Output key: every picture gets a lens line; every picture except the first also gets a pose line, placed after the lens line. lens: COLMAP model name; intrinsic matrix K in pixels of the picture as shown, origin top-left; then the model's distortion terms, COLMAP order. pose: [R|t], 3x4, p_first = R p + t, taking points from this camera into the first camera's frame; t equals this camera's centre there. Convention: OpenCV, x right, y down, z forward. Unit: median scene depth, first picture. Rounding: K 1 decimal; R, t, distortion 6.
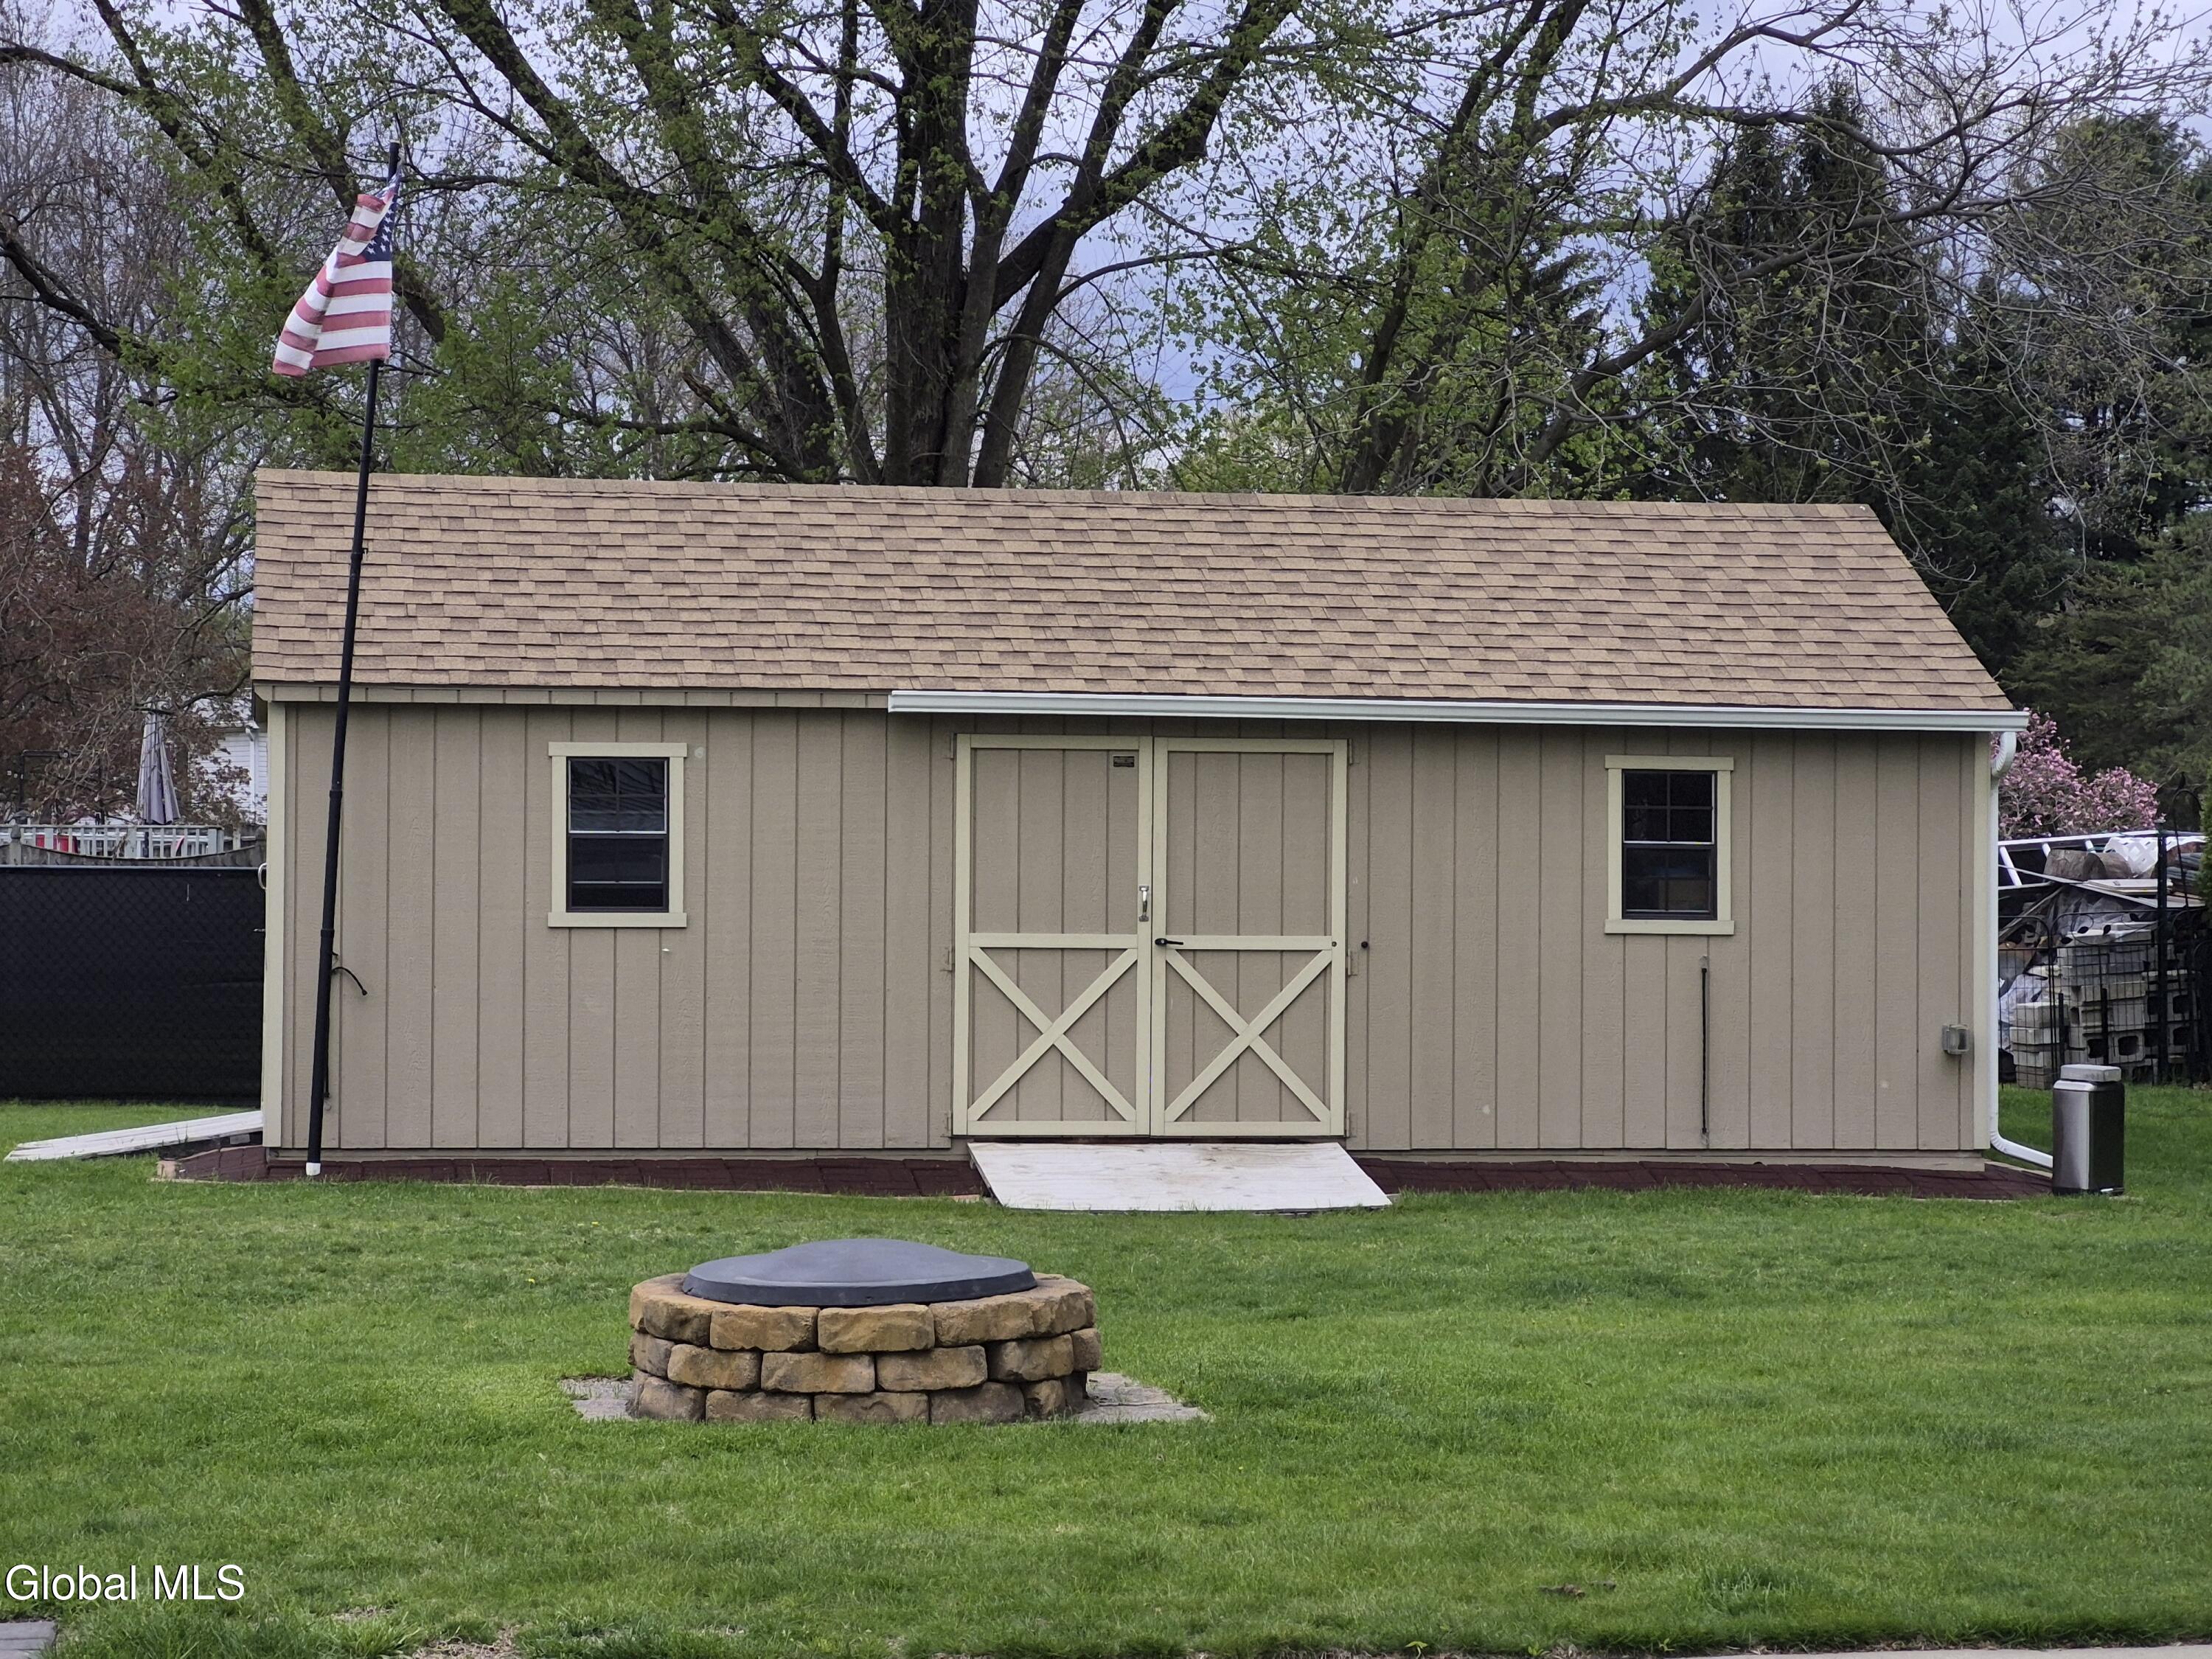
lens RADIAL K [[4585.7, 0, 1106.0], [0, 4585.7, 829.4], [0, 0, 1]] dist [-0.410088, 0.000000]
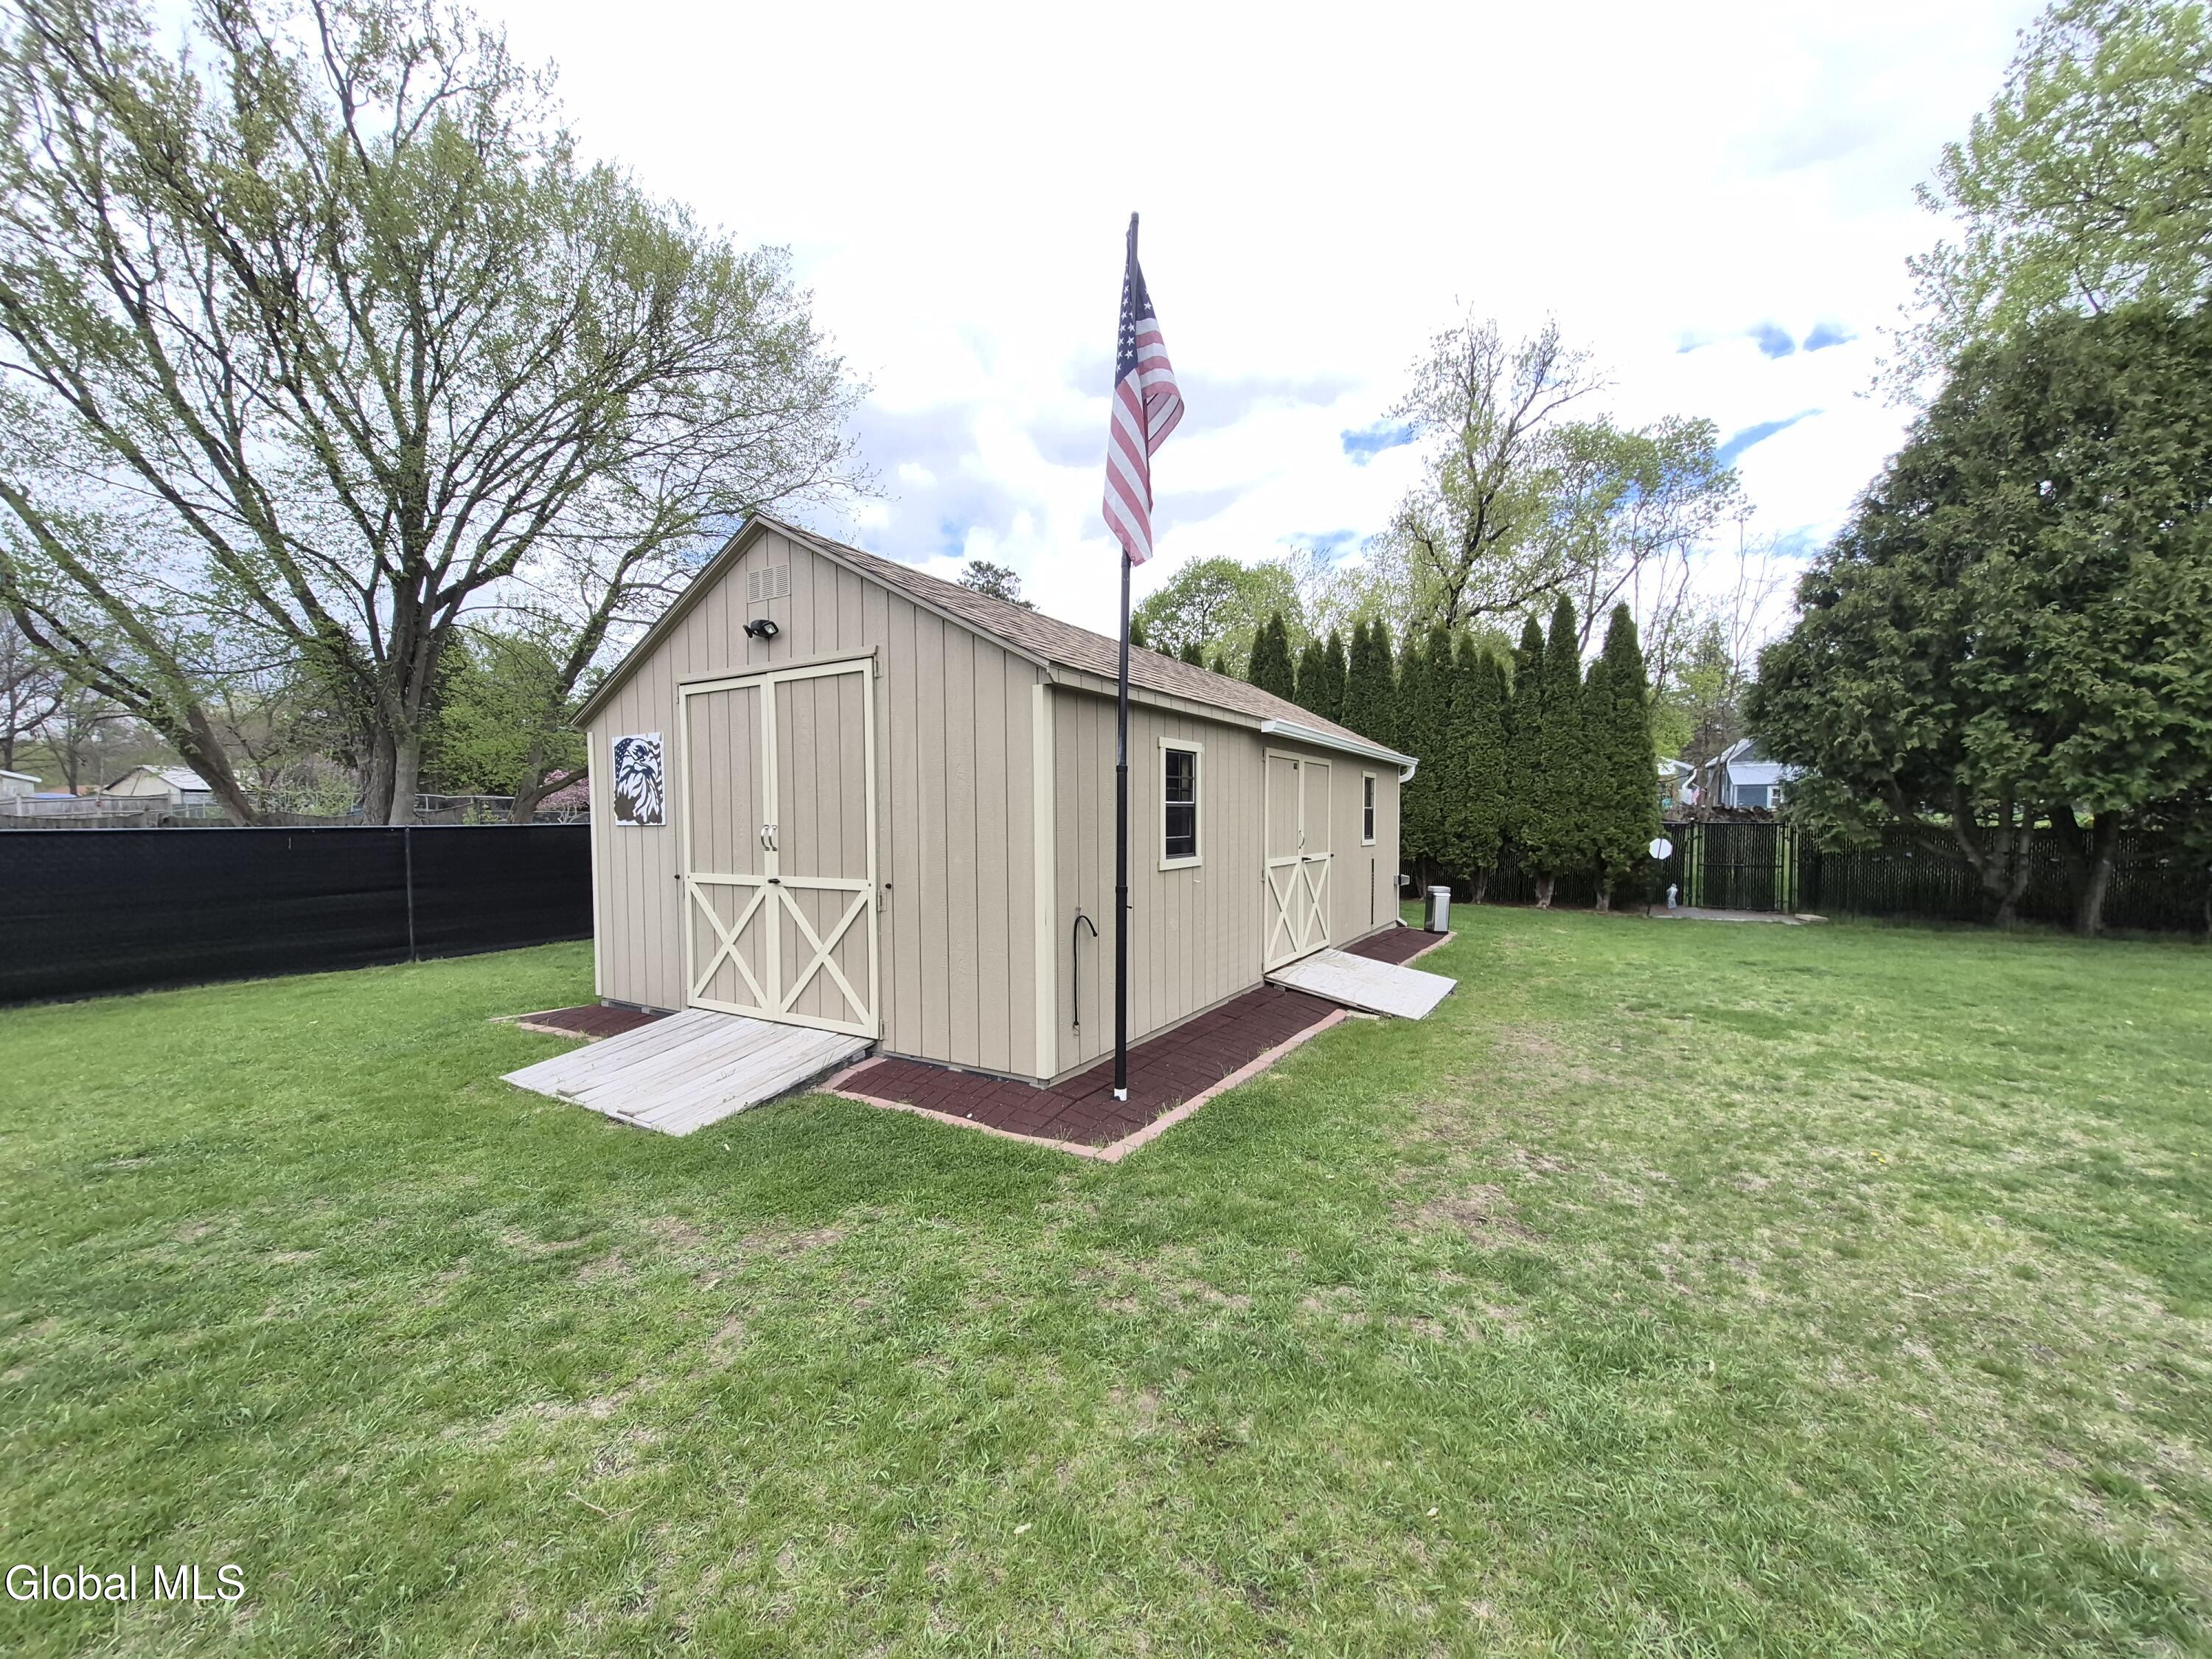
lens RADIAL K [[859.4, 0, 1107.8], [0, 859.4, 834.6], [0, 0, 1]] dist [0.000875, 0.000029]
pose [[0.680509, -0.034701, 0.731917, -0.320519], [0.003622, 0.999025, 0.043998, -0.001662], [-0.732730, -0.027290, 0.679972, 0.807813]]
